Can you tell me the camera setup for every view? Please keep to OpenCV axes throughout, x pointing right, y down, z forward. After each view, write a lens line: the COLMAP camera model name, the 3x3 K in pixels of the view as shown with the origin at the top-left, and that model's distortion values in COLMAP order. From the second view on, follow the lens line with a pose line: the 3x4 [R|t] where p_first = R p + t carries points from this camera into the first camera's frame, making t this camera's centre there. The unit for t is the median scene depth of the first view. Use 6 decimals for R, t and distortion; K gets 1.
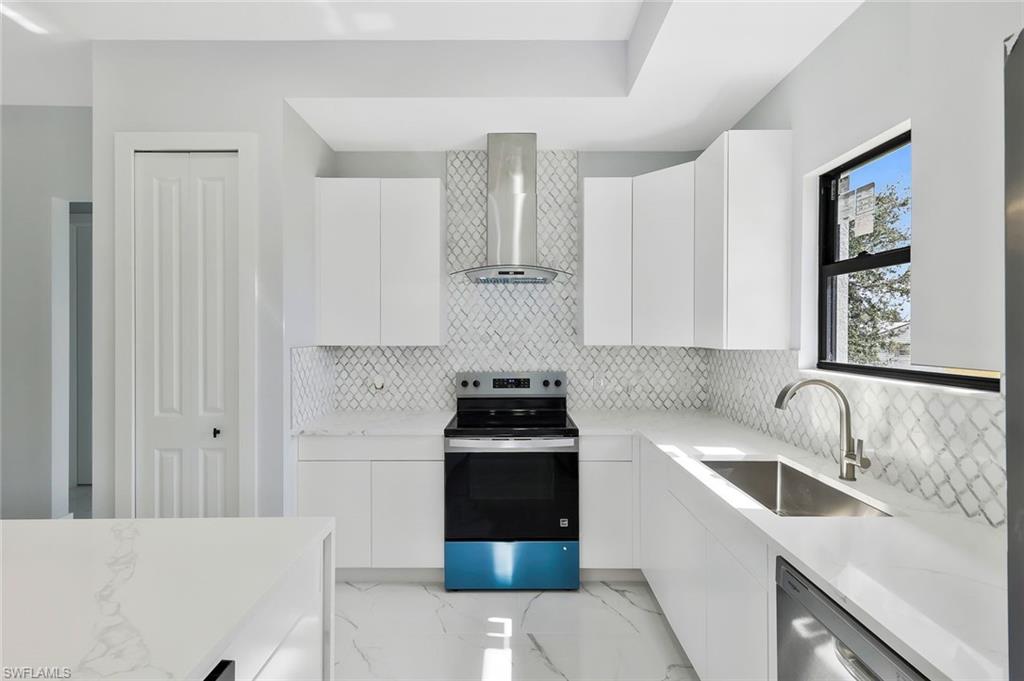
lens RADIAL K [[456.7, 0, 514.4], [0, 456.7, 332.1], [0, 0, 1]] dist [0.007112, -0.000260]
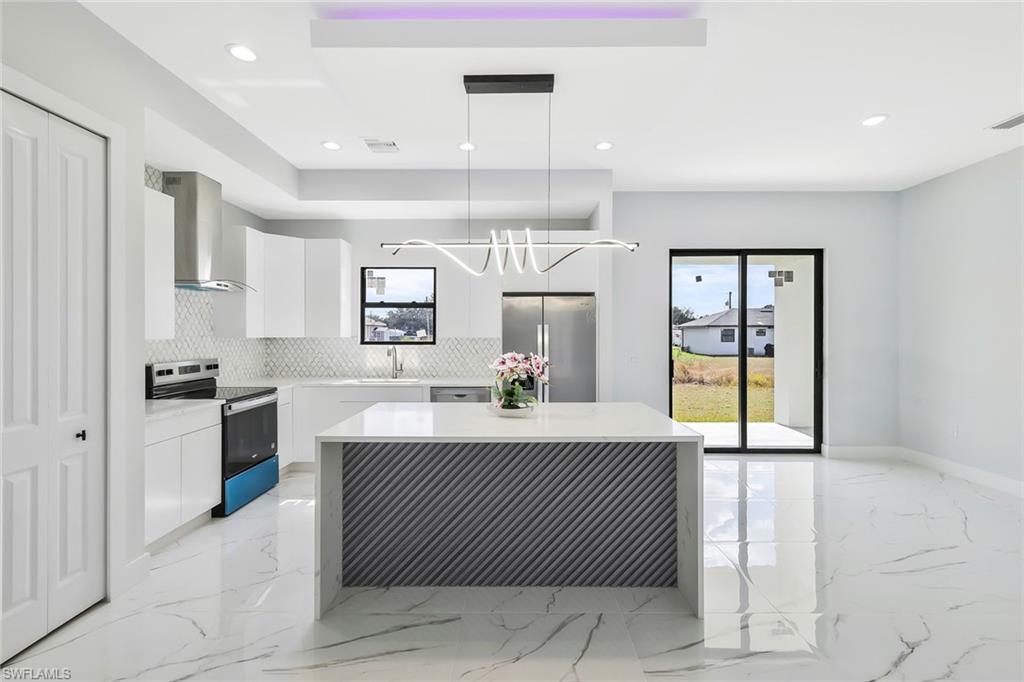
lens RADIAL K [[456.7, 0, 511.7], [0, 456.7, 333.9], [0, 0, 1]] dist [0.007112, -0.000260]
pose [[0.012101, -0.003027, 0.999922, -1.211028], [-0.002893, 0.999991, 0.003062, 0.007887], [-0.999923, -0.002930, 0.012092, 0.101447]]
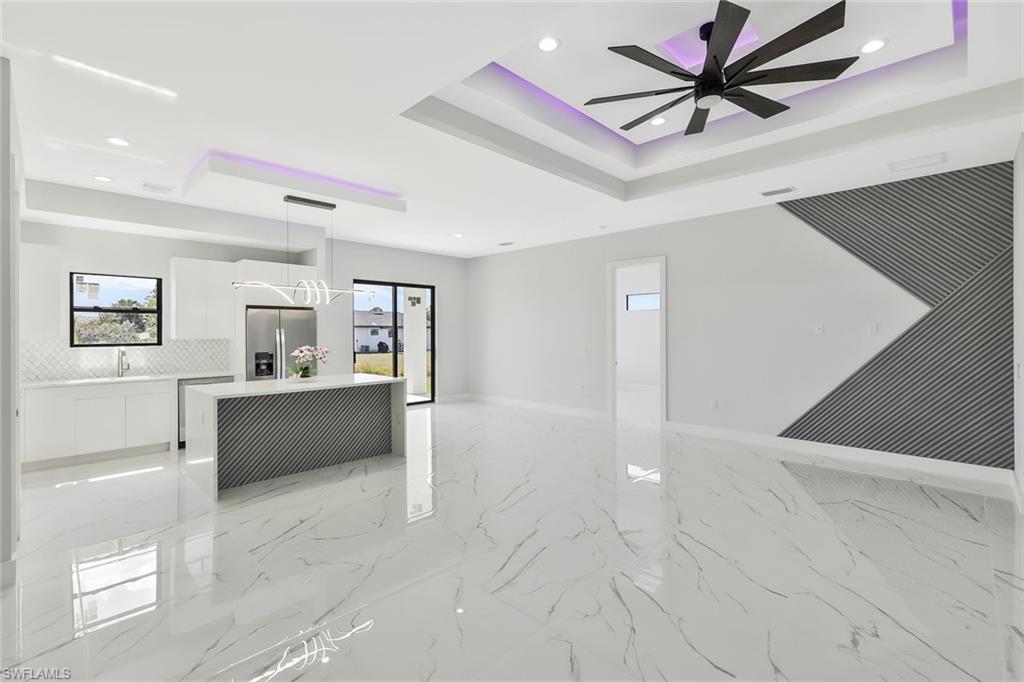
lens RADIAL K [[458.9, 0, 515.1], [0, 458.9, 331.9], [0, 0, 1]] dist [-0.002447, -0.000110]
pose [[-0.715349, 0.001954, 0.698765, -1.949428], [0.002033, 0.999998, -0.000715, 0.000494], [-0.698765, 0.000909, -0.715351, 0.730696]]
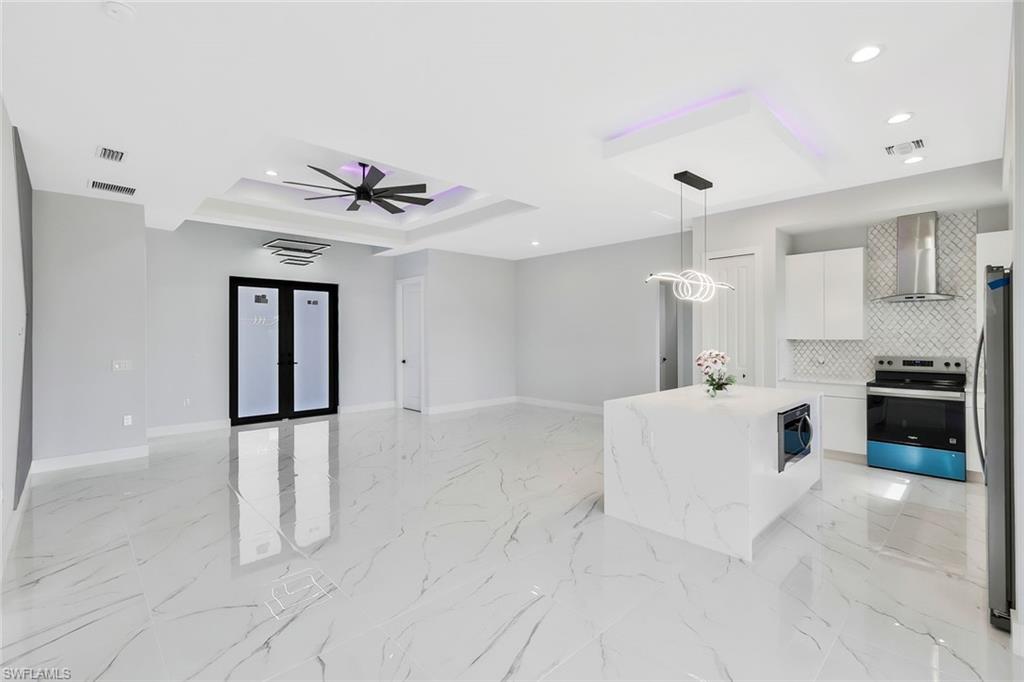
lens RADIAL K [[456.7, 0, 517.0], [0, 456.7, 334.4], [0, 0, 1]] dist [0.007112, -0.000260]
pose [[0.697831, -0.002871, -0.716257, 0.164061], [0.005415, 0.999985, 0.001268, -0.001073], [0.716242, -0.004763, 0.697836, -1.132966]]
